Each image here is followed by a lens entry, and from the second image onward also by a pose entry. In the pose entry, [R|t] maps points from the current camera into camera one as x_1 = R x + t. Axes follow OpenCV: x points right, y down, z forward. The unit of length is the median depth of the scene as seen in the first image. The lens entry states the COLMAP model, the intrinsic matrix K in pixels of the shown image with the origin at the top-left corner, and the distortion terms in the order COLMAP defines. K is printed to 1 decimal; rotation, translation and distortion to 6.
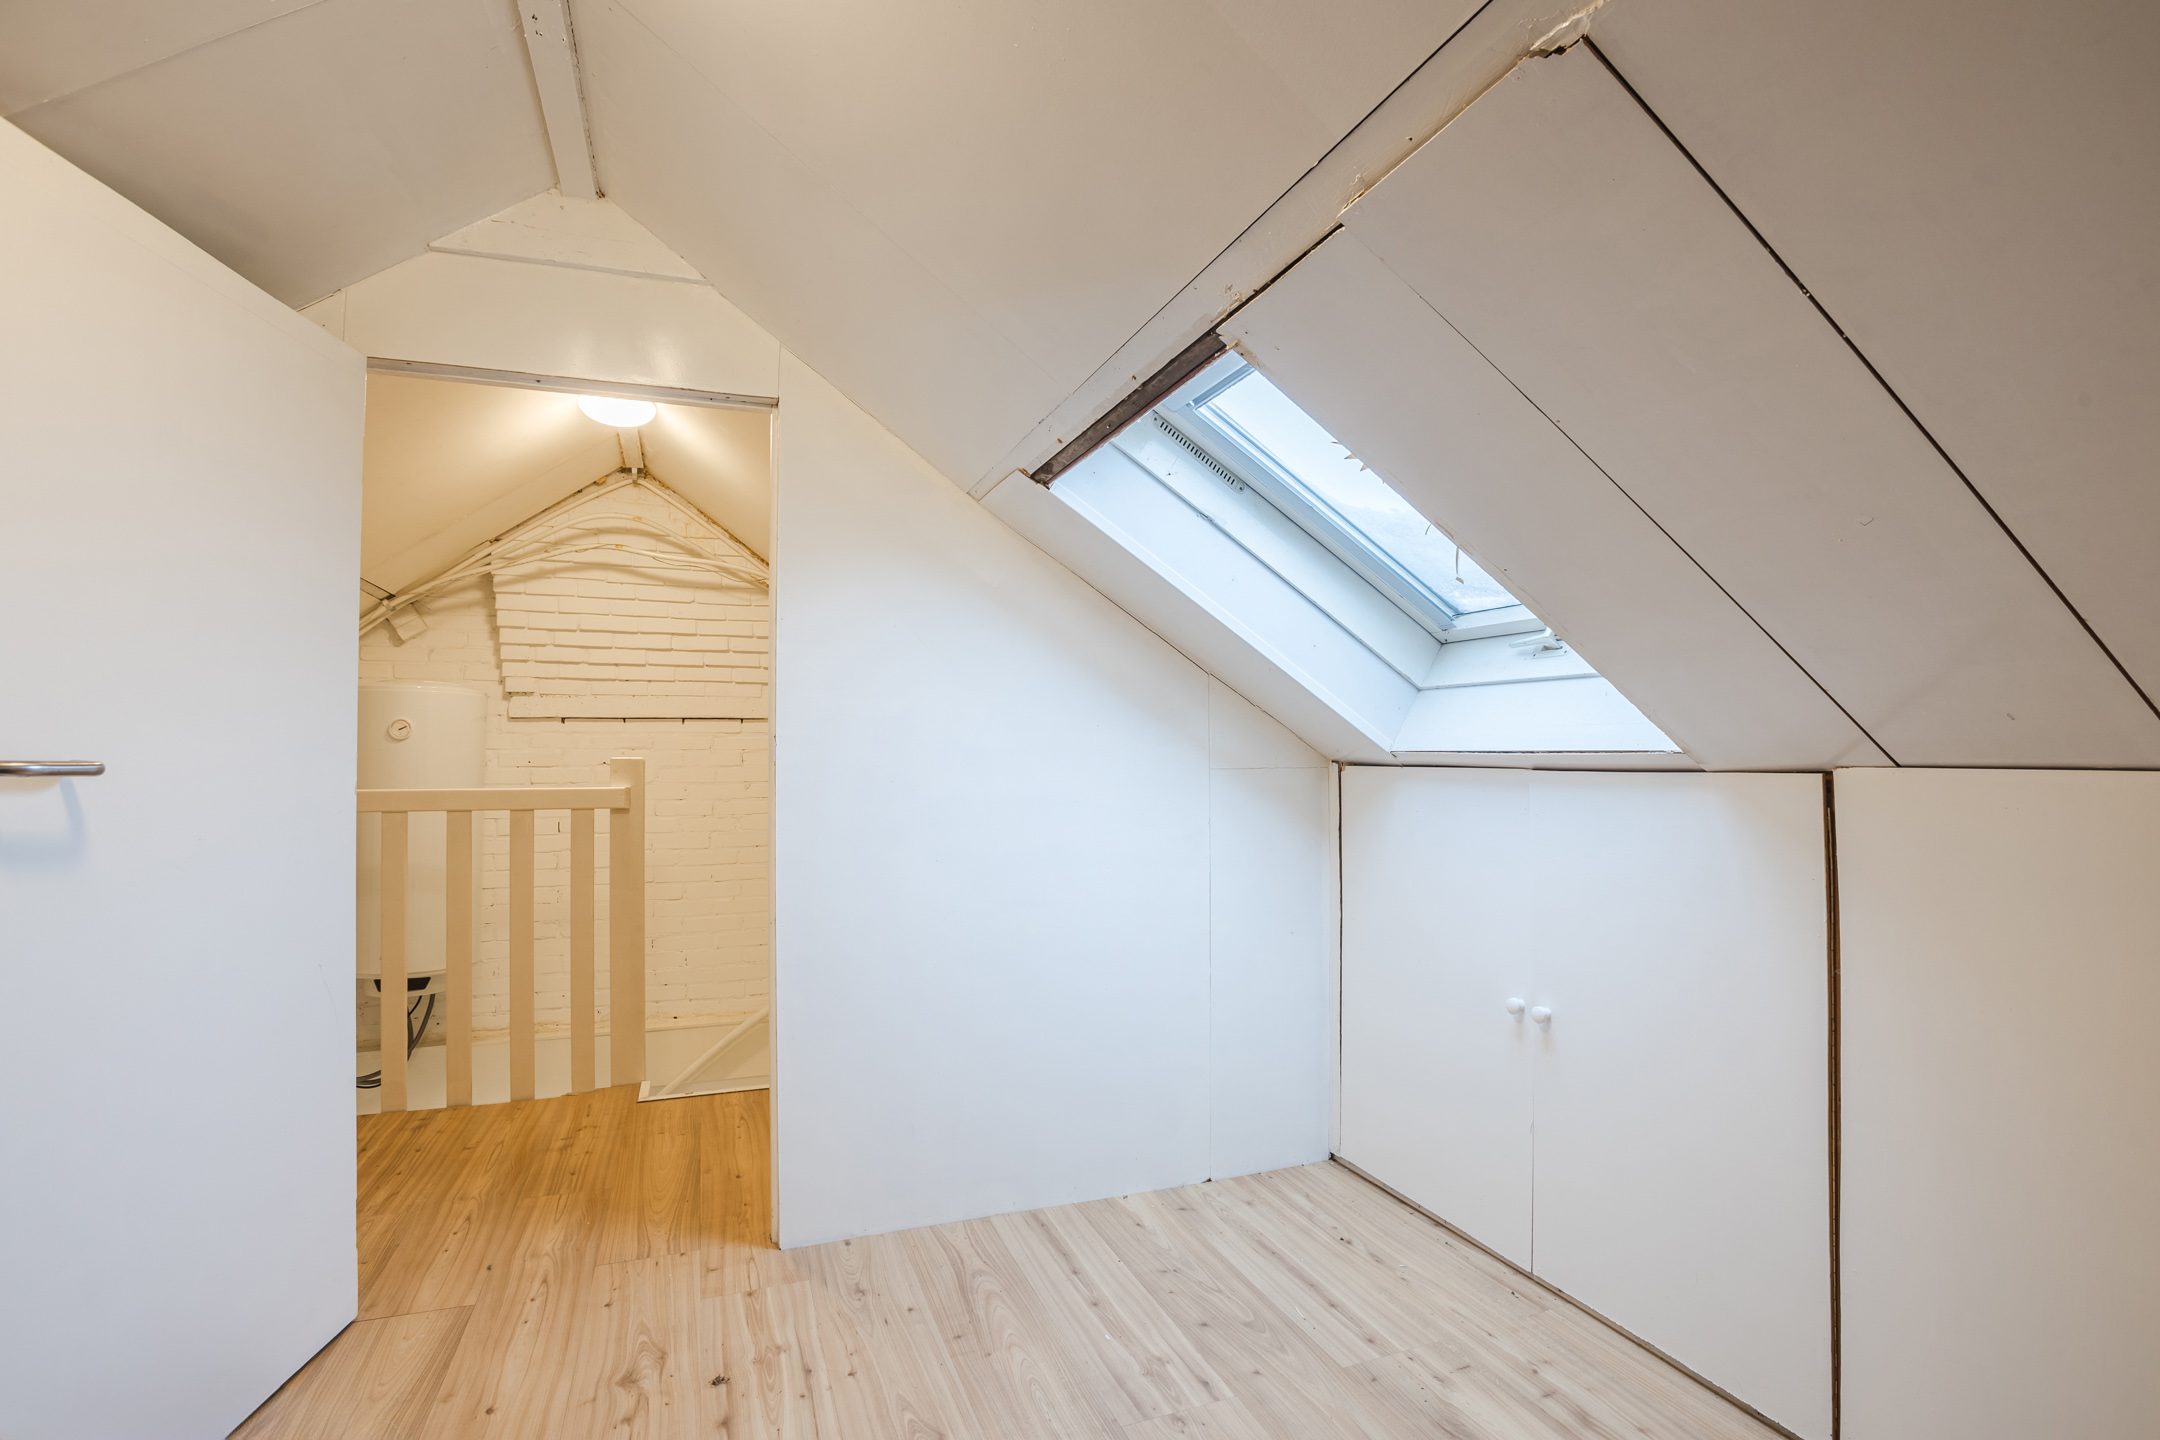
lens RADIAL K [[1034.5, 0, 1080.0], [0, 1034.5, 720.0], [0, 0, 1]] dist [-0.002721, 0.010165]
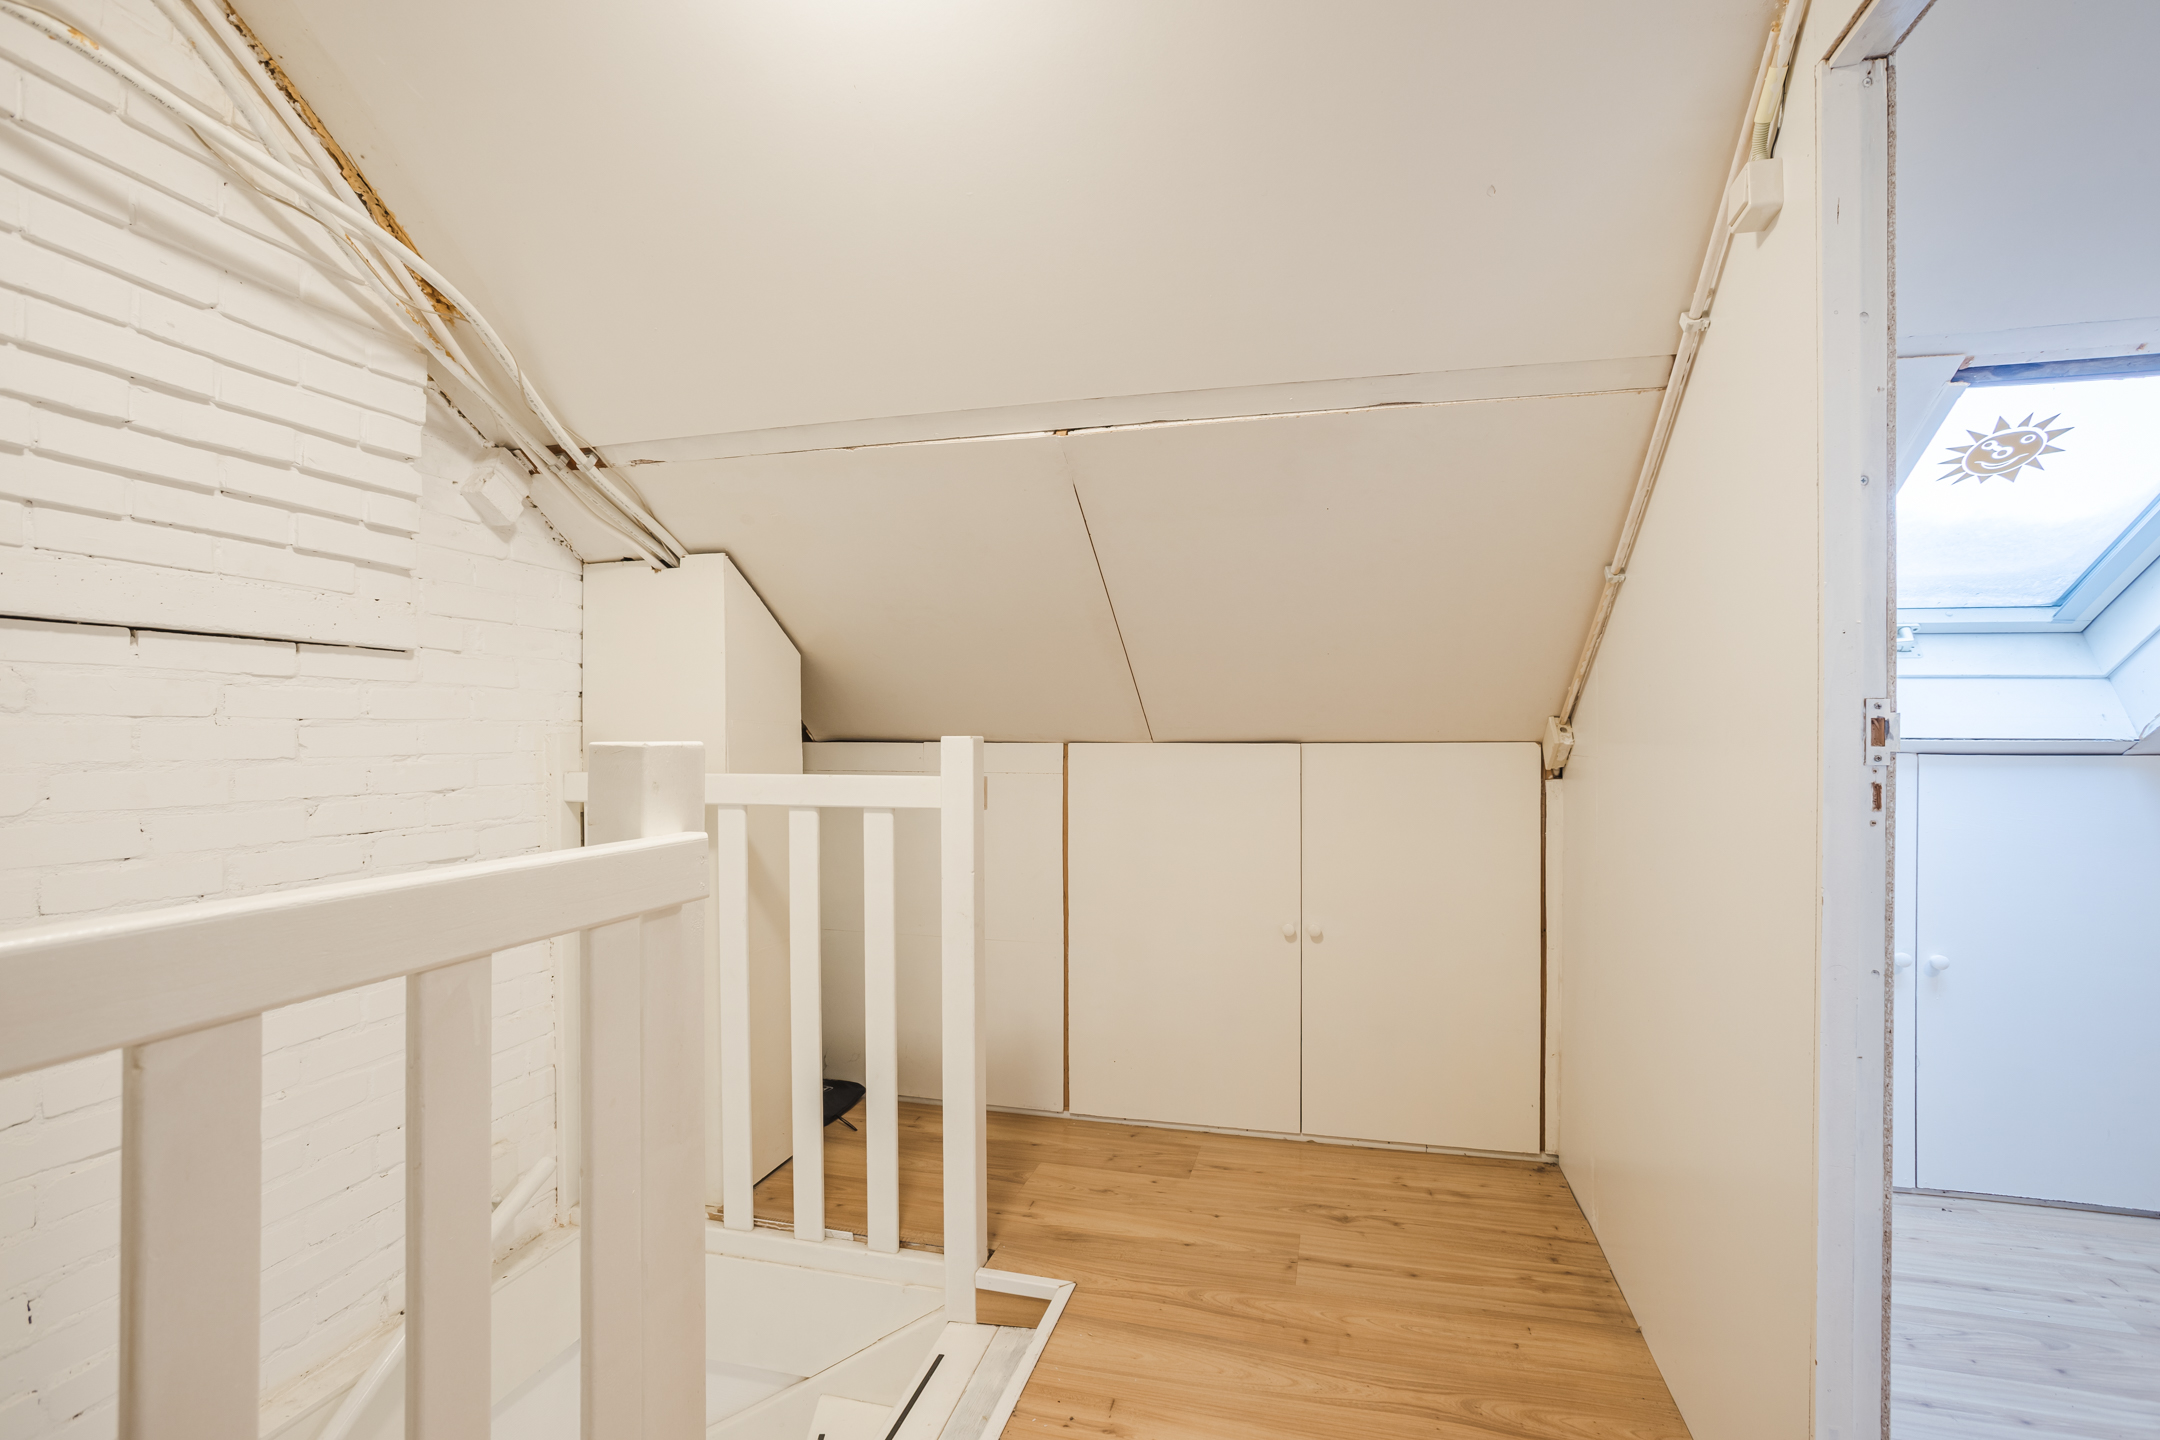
lens RADIAL K [[1034.5, 0, 1080.0], [0, 1034.5, 720.0], [0, 0, 1]] dist [-0.002721, 0.010165]
pose [[0.558603, 0.012924, 0.829334, -1.072579], [-0.034354, 0.999381, 0.007565, 0.034792], [-0.828723, -0.032717, 0.558702, 1.155979]]
